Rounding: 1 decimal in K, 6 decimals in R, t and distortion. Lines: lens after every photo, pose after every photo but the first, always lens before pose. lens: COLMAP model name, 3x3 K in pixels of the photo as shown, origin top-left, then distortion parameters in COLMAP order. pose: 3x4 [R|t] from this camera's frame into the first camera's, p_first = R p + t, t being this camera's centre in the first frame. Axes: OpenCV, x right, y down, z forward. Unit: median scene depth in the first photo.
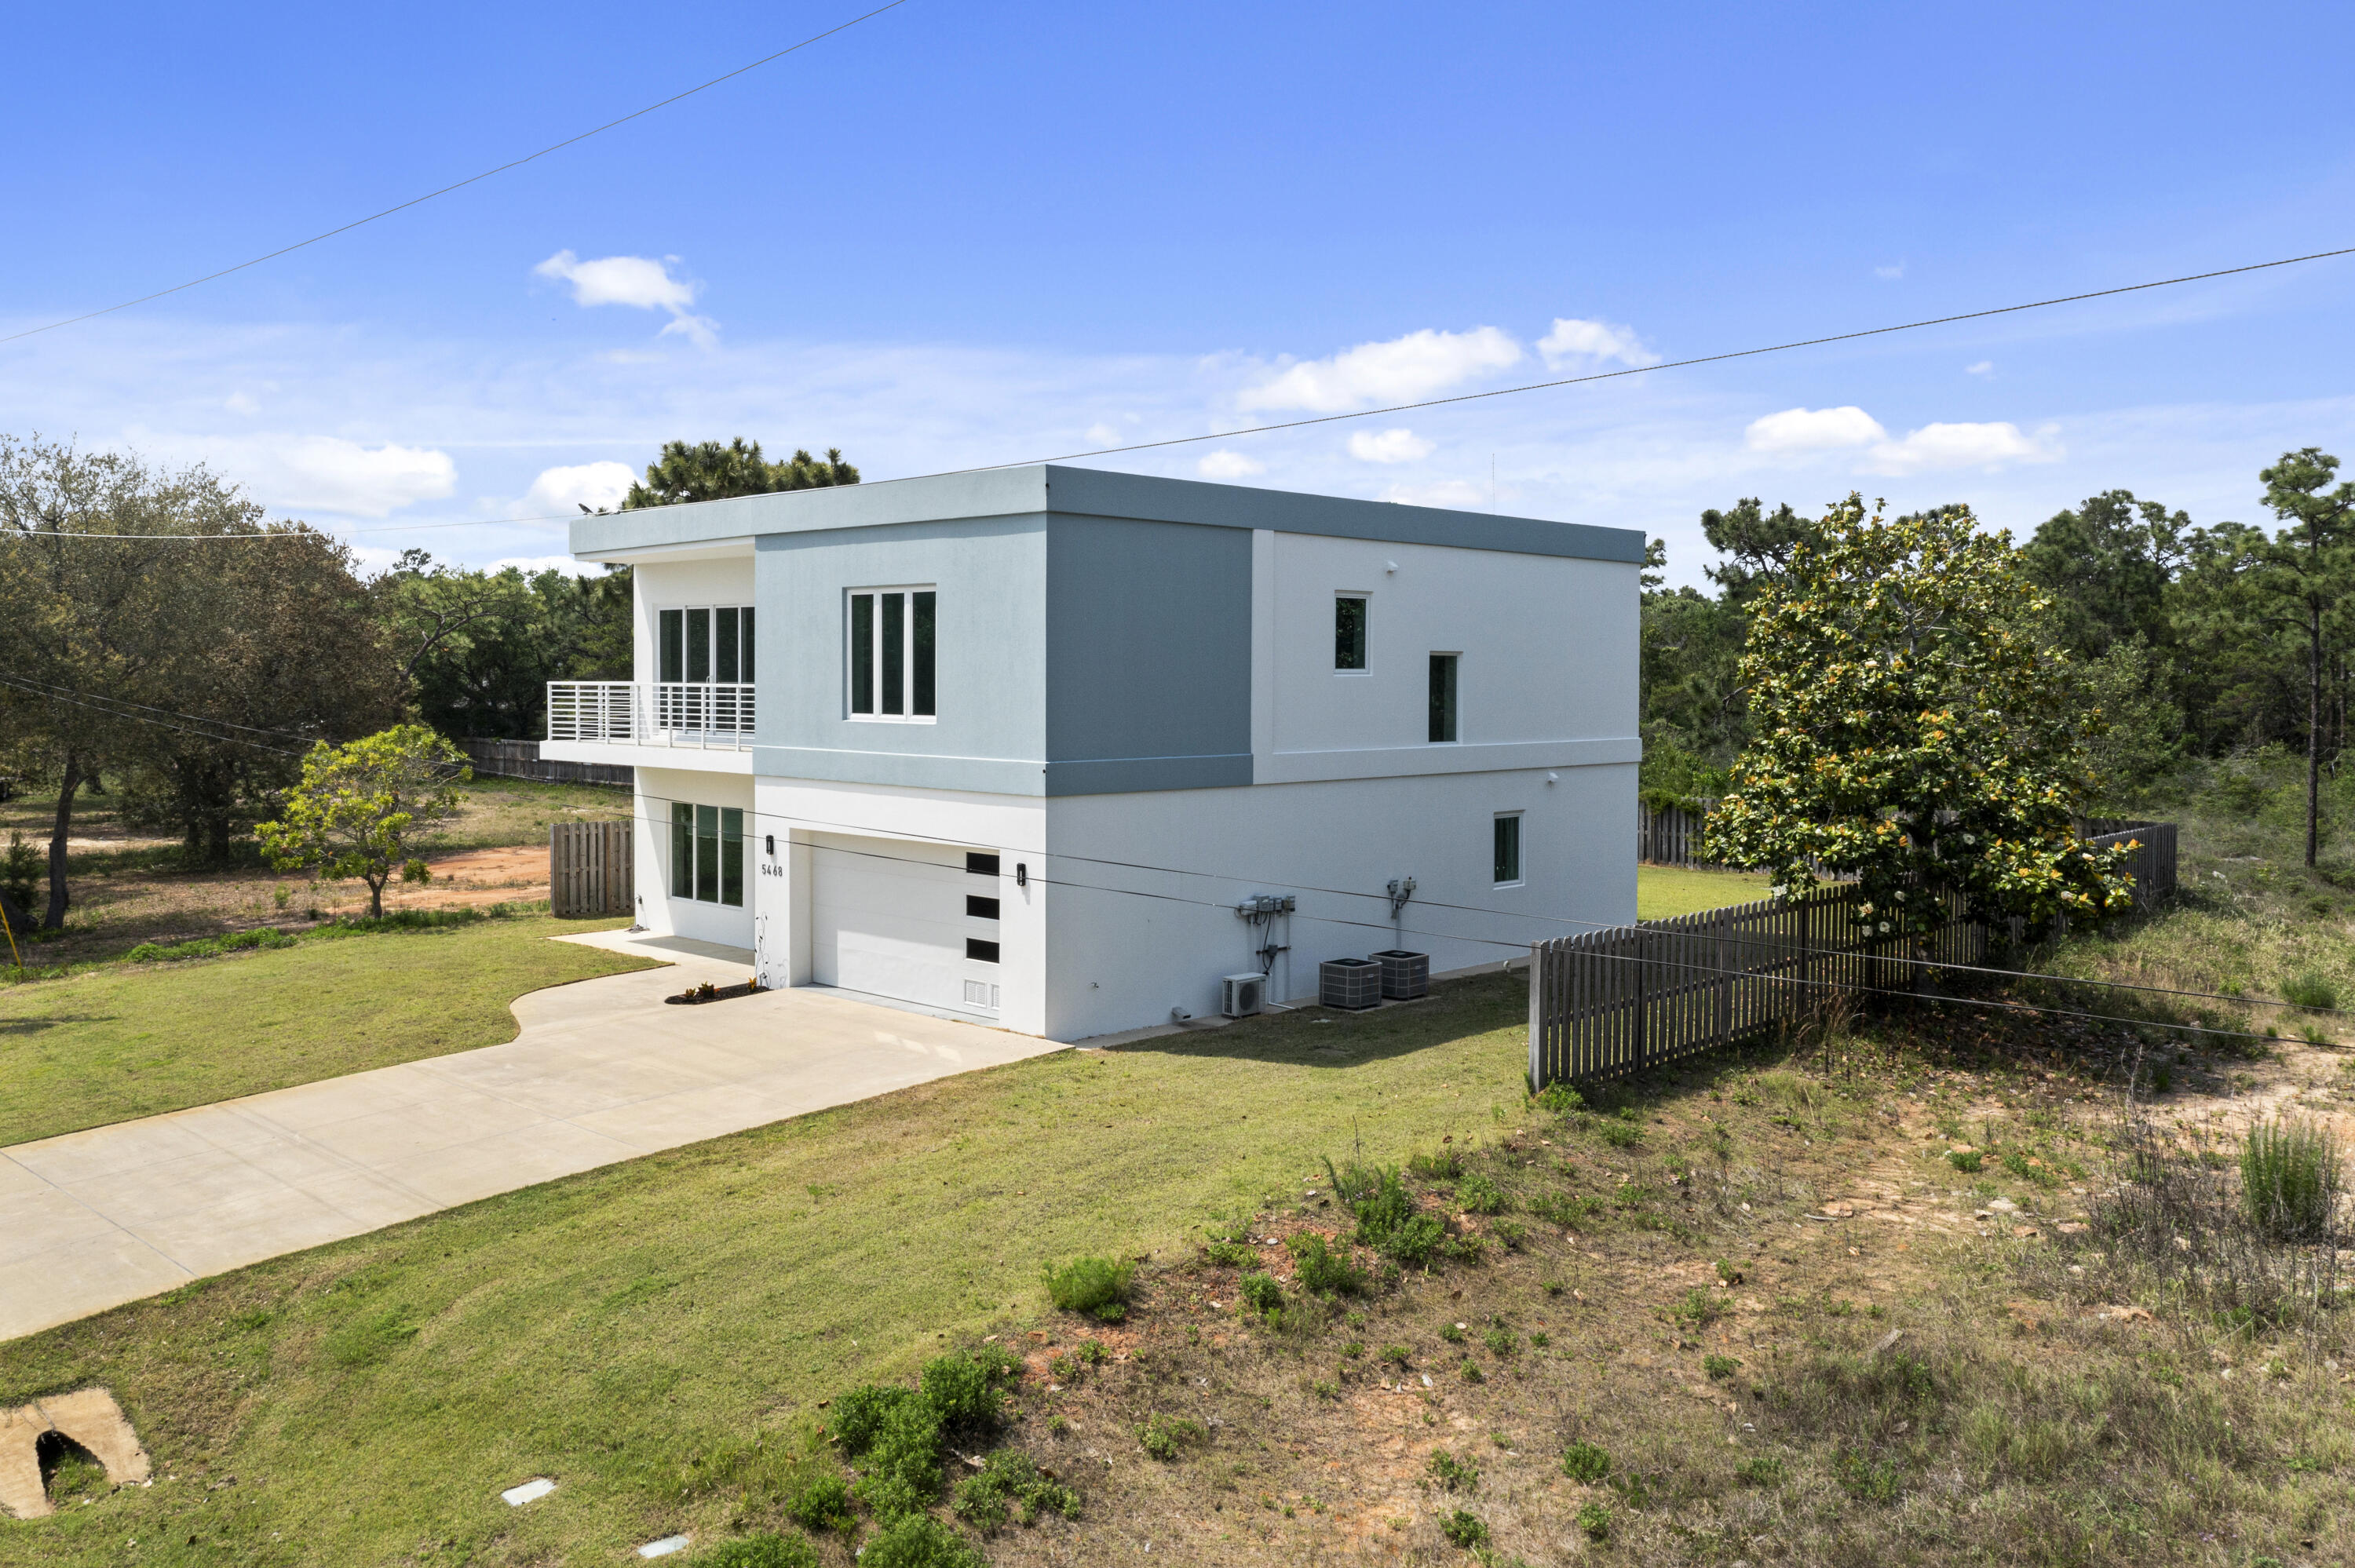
lens RADIAL K [[1838.9, 0, 1180.8], [0, 1838.9, 779.0], [0, 0, 1]] dist [0.051075, 0.002126]
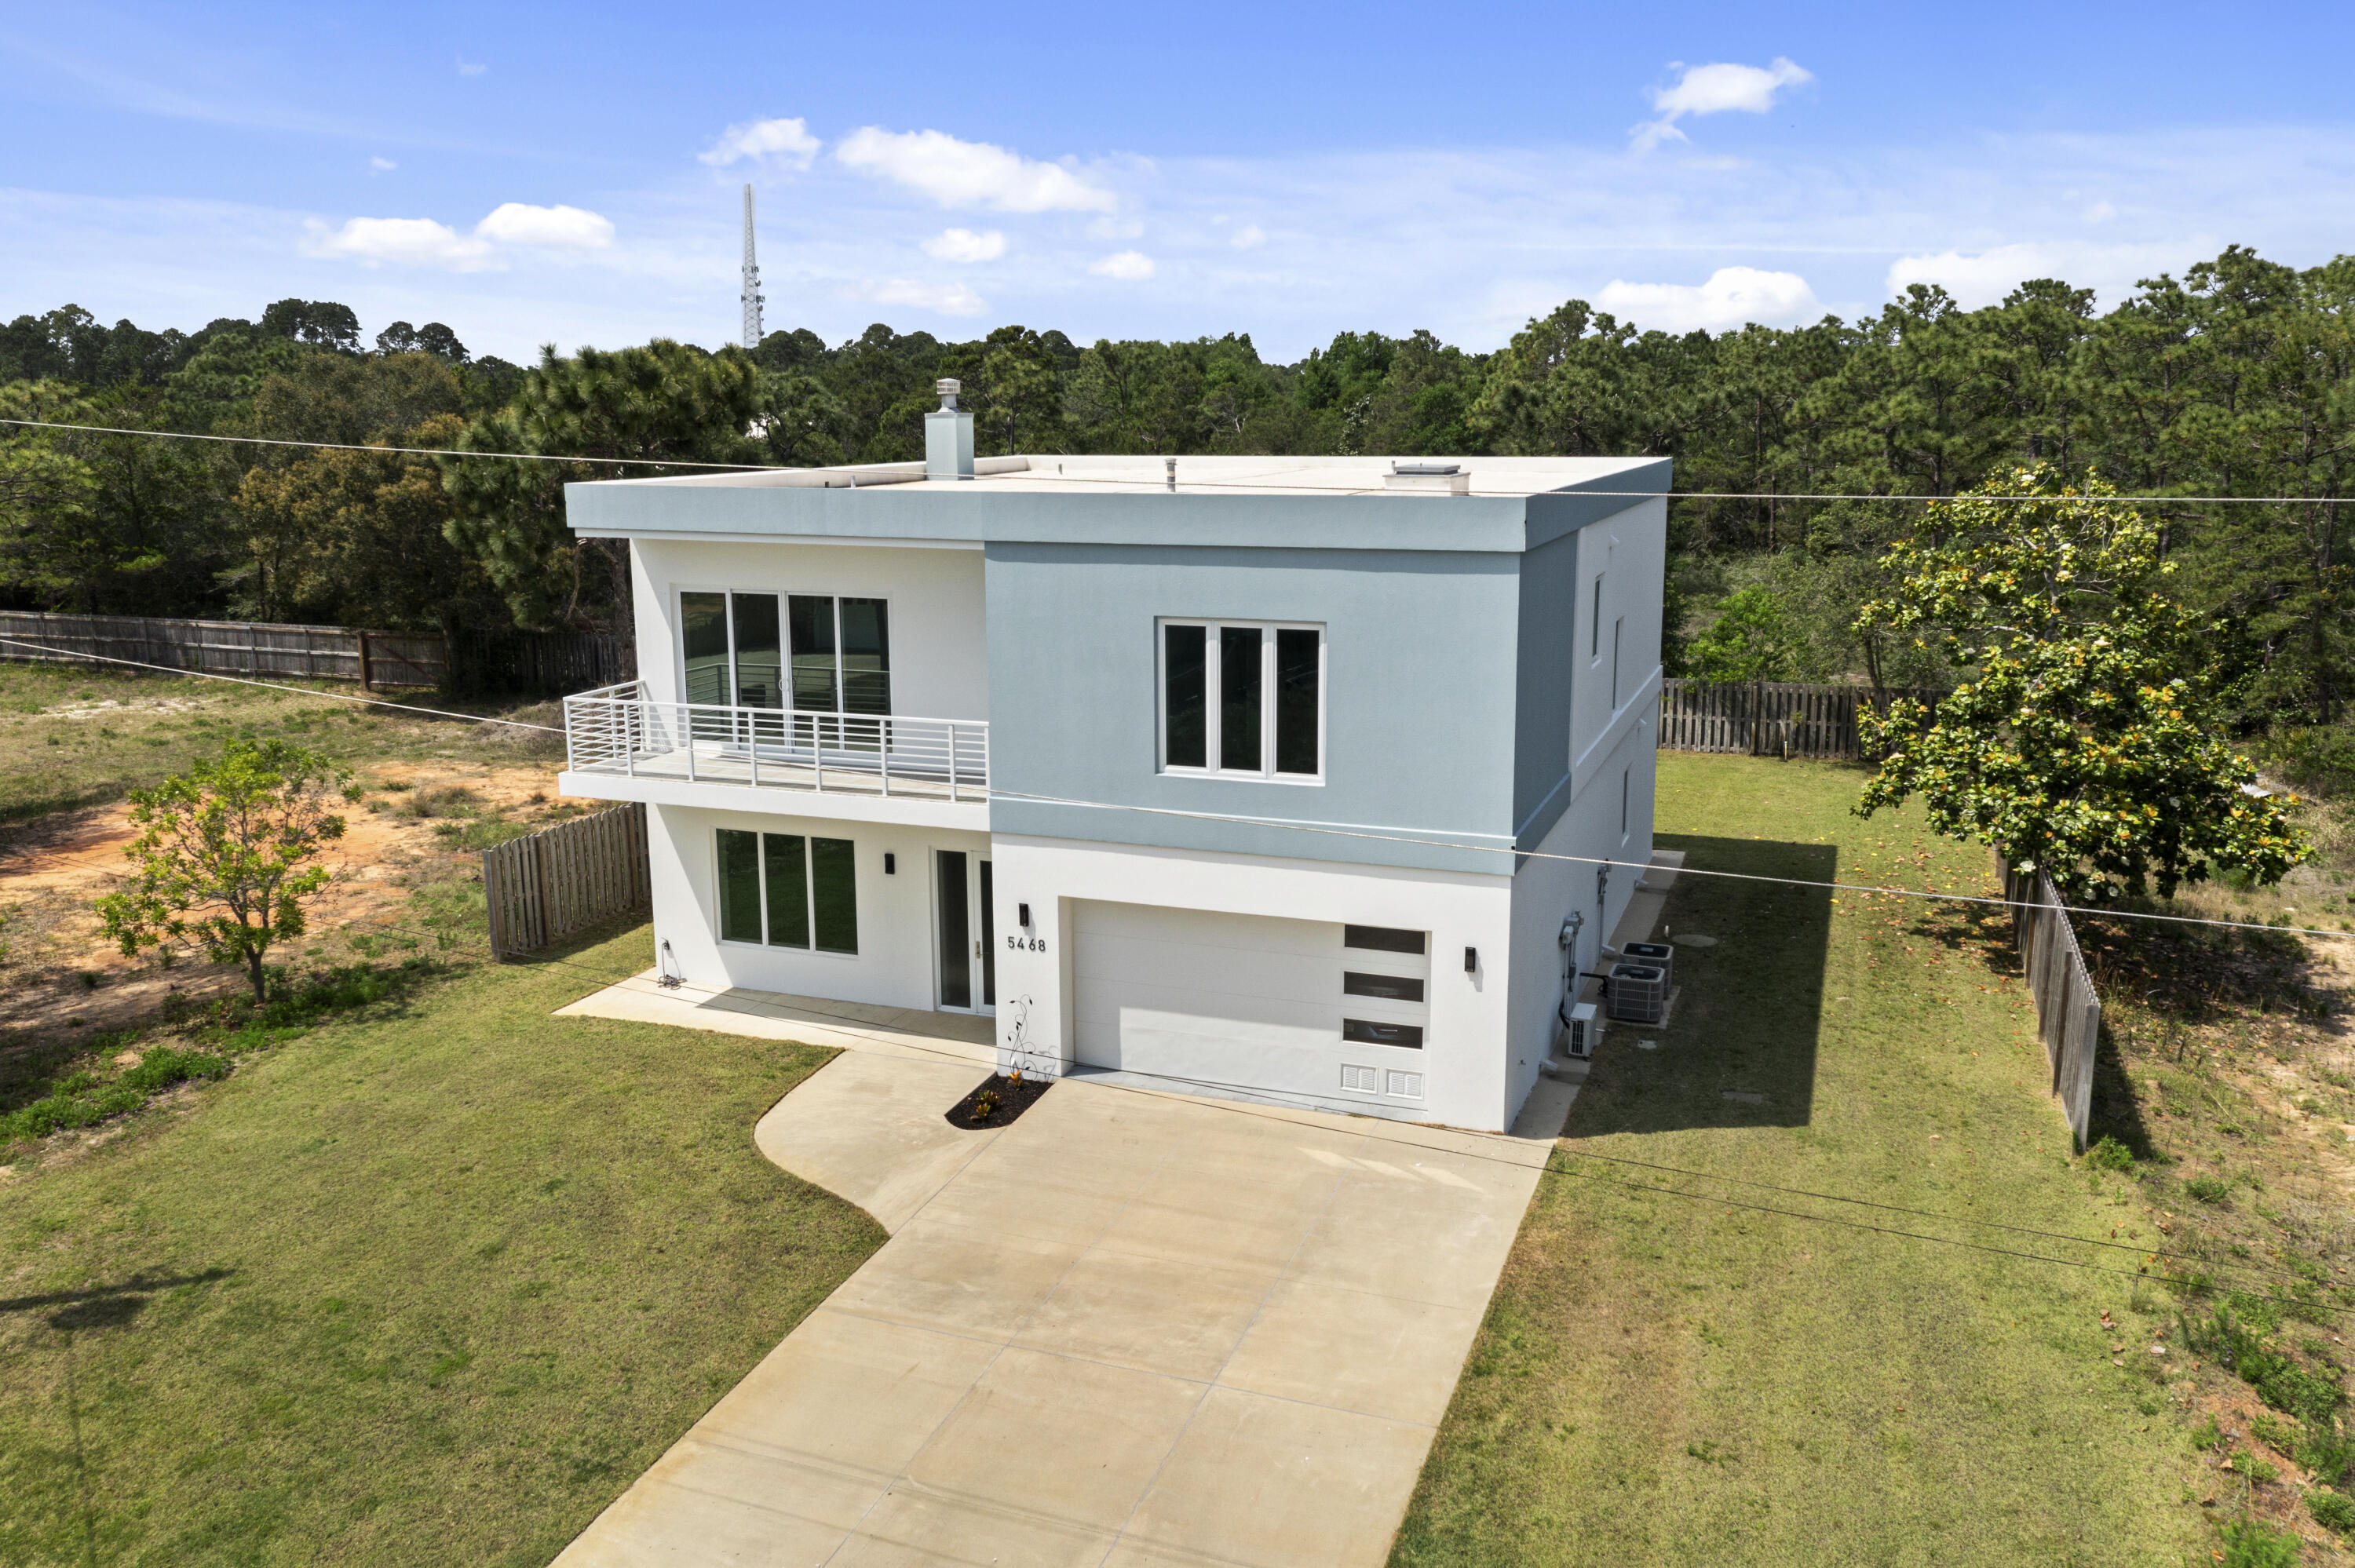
lens RADIAL K [[1838.9, 0, 1165.2], [0, 1838.9, 794.1], [0, 0, 1]] dist [0.051075, 0.002126]
pose [[0.919102, -0.092002, 0.383128, -0.484959], [0.033271, 0.987006, 0.157199, -0.149351], [-0.392613, -0.131735, 0.910220, 0.227586]]
